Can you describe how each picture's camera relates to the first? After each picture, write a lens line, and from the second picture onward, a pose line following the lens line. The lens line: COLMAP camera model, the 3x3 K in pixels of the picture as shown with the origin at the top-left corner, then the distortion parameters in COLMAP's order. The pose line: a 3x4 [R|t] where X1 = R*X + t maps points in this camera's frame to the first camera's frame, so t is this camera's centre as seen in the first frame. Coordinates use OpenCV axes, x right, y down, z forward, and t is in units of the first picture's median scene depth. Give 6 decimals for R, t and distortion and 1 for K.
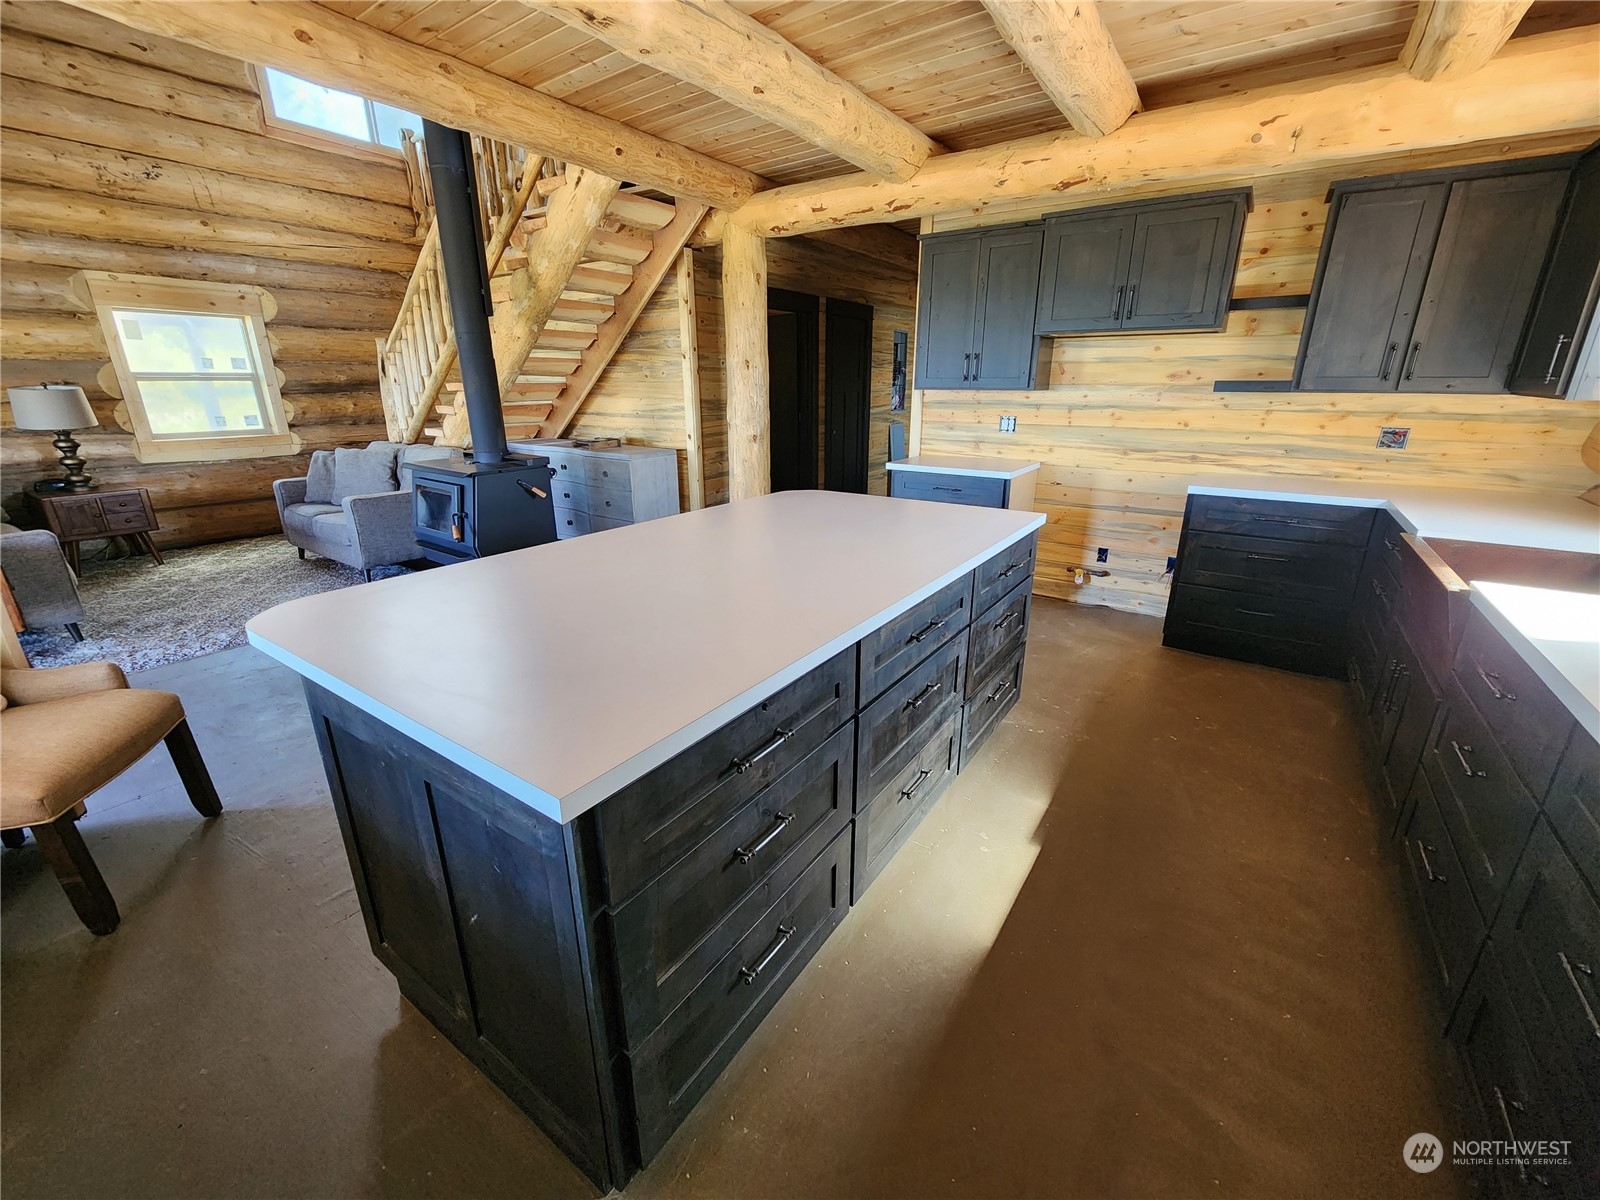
lens RADIAL K [[642.0, 0, 810.0], [0, 642.0, 599.0], [0, 0, 1]] dist [-0.010132, 0.001927]
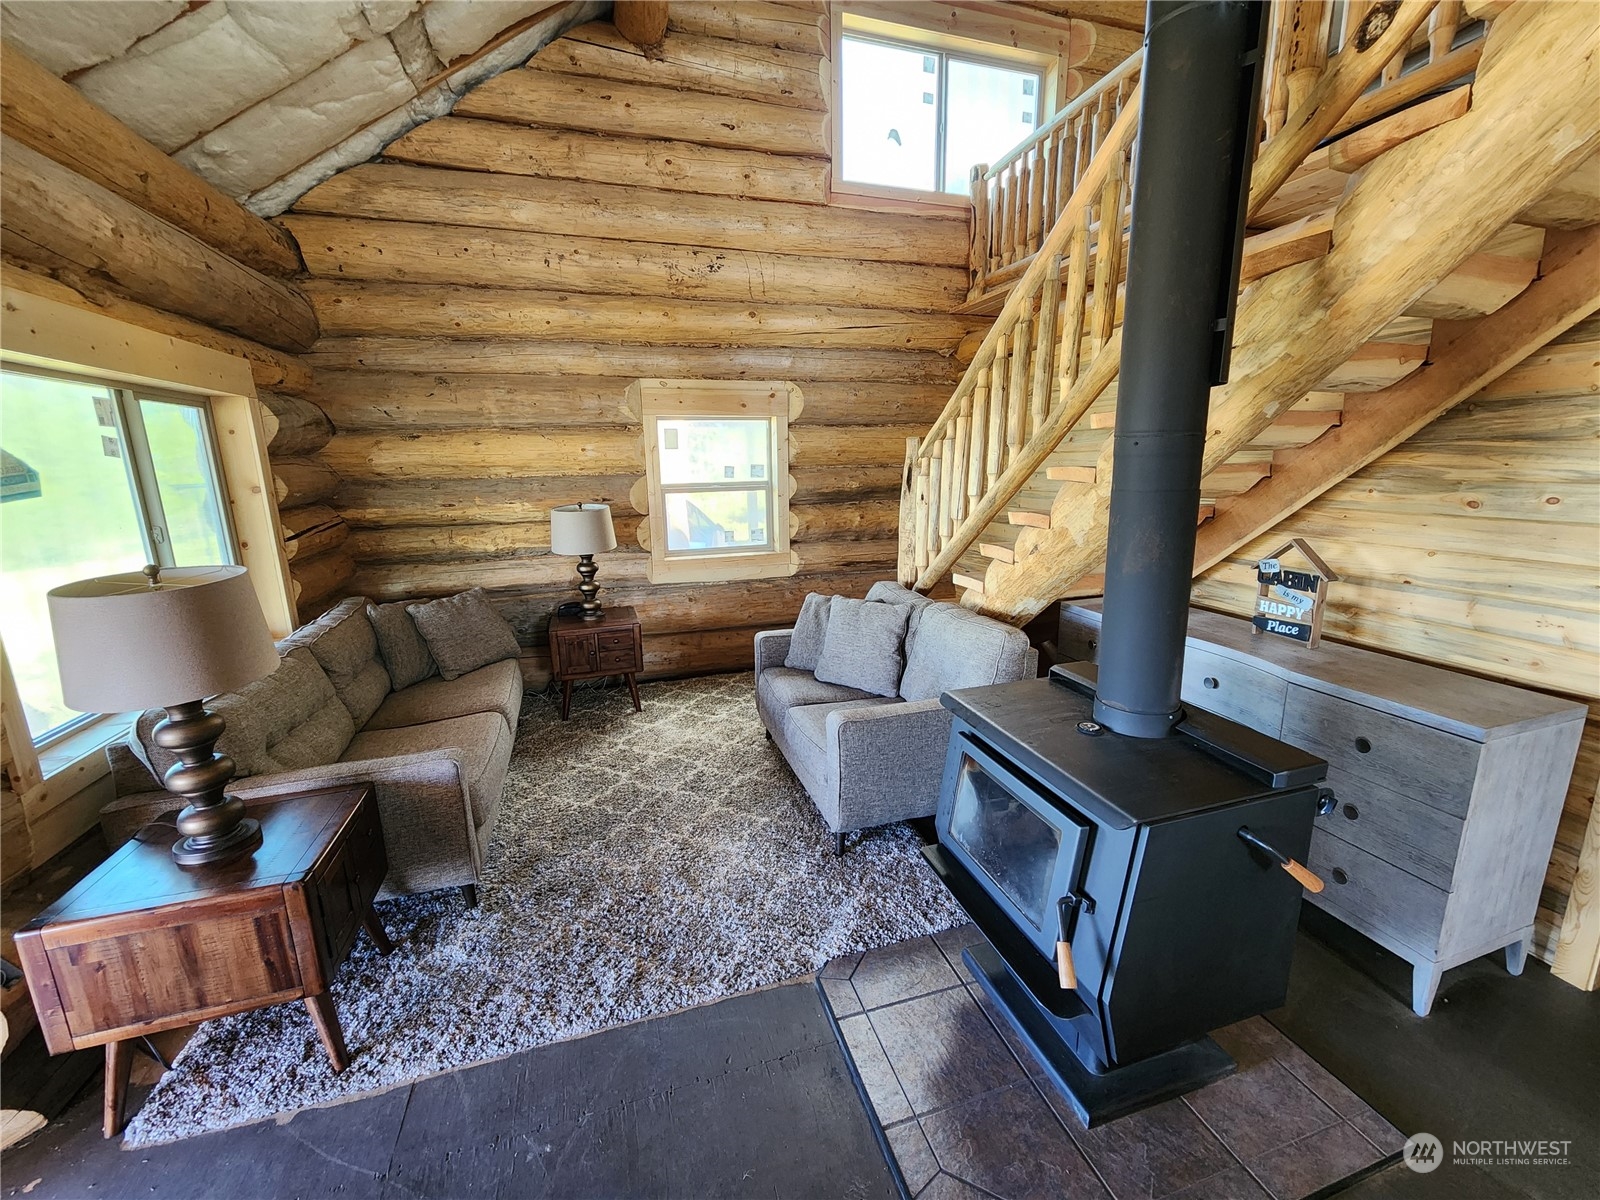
lens RADIAL K [[642.0, 0, 805.1], [0, 642.0, 599.9], [0, 0, 1]] dist [-0.010132, 0.001927]
pose [[0.786593, 0.112550, -0.607127, -0.332515], [-0.177840, 0.982878, -0.048201, -0.186191], [0.591307, 0.145886, 0.793141, 0.416768]]
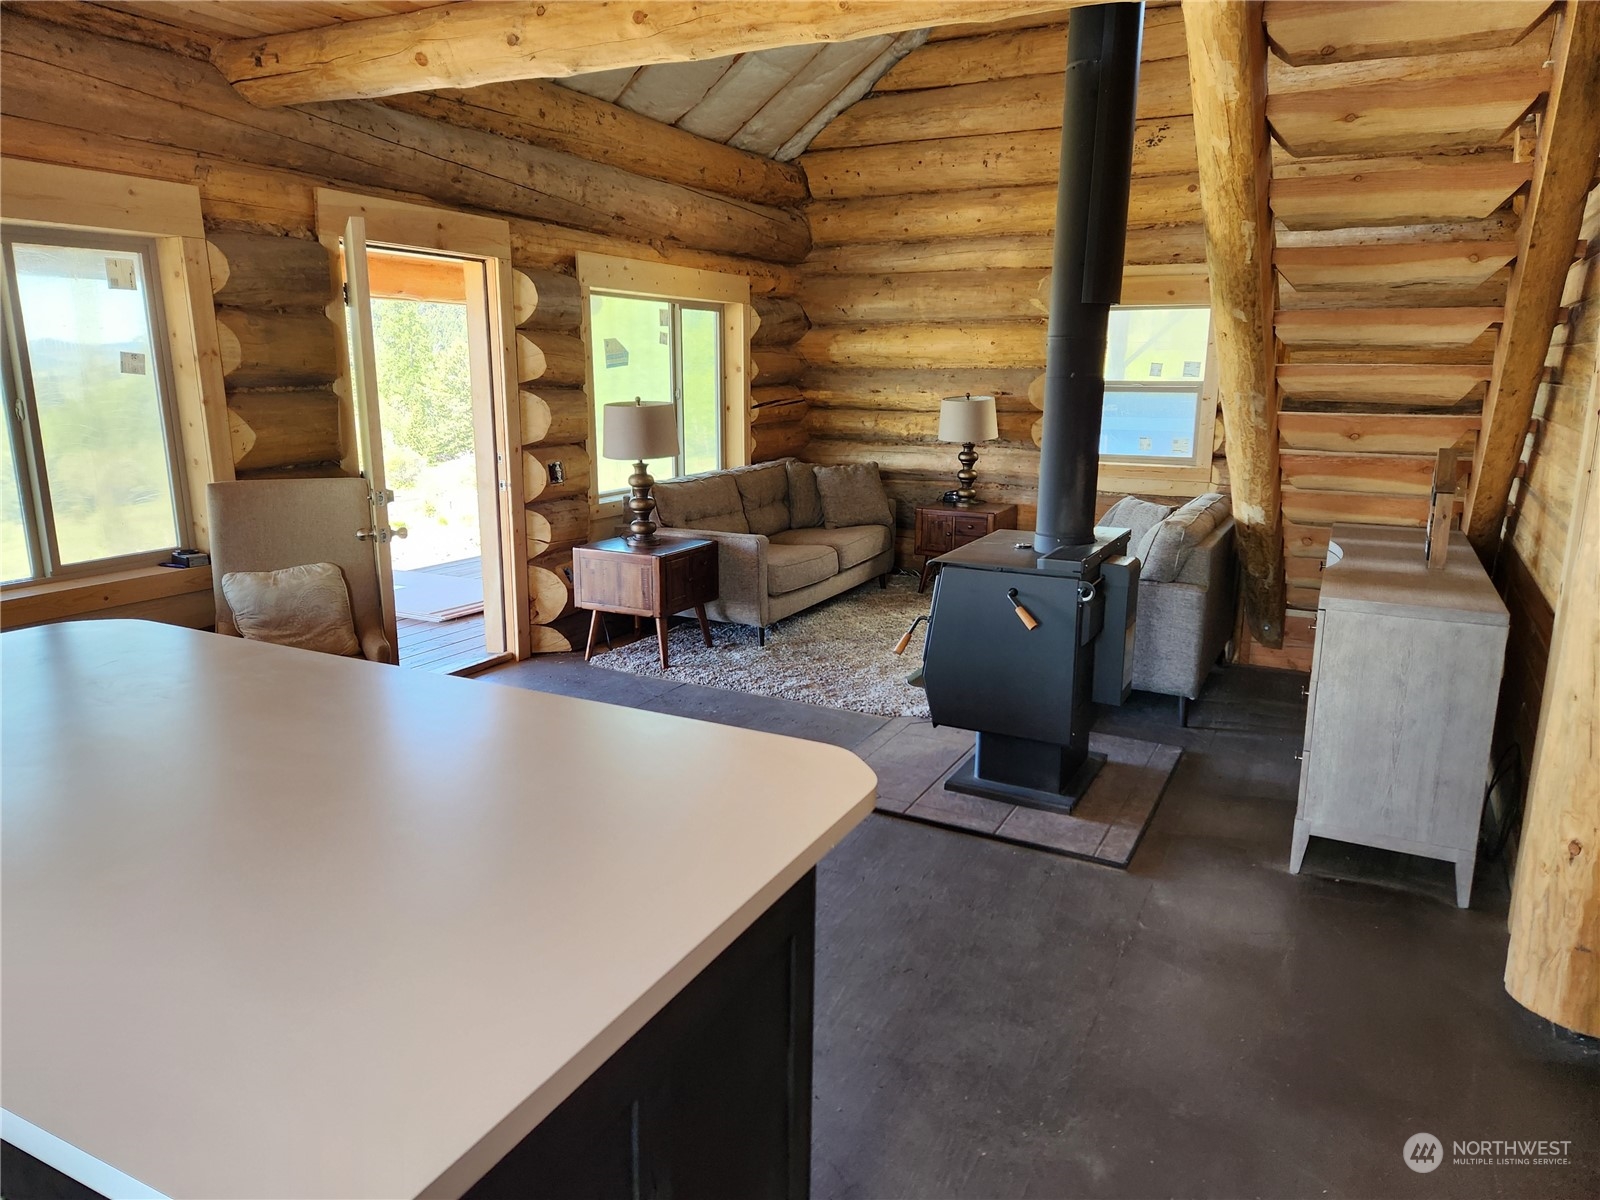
lens RADIAL K [[1040.6, 0, 805.0], [0, 1040.6, 605.7], [0, 0, 1]] dist [0.040448, -0.040149]
pose [[0.112499, 0.219105, -0.969194, 0.299552], [-0.324832, 0.929904, 0.172518, -0.200600], [0.939057, 0.295418, 0.175786, 0.502606]]
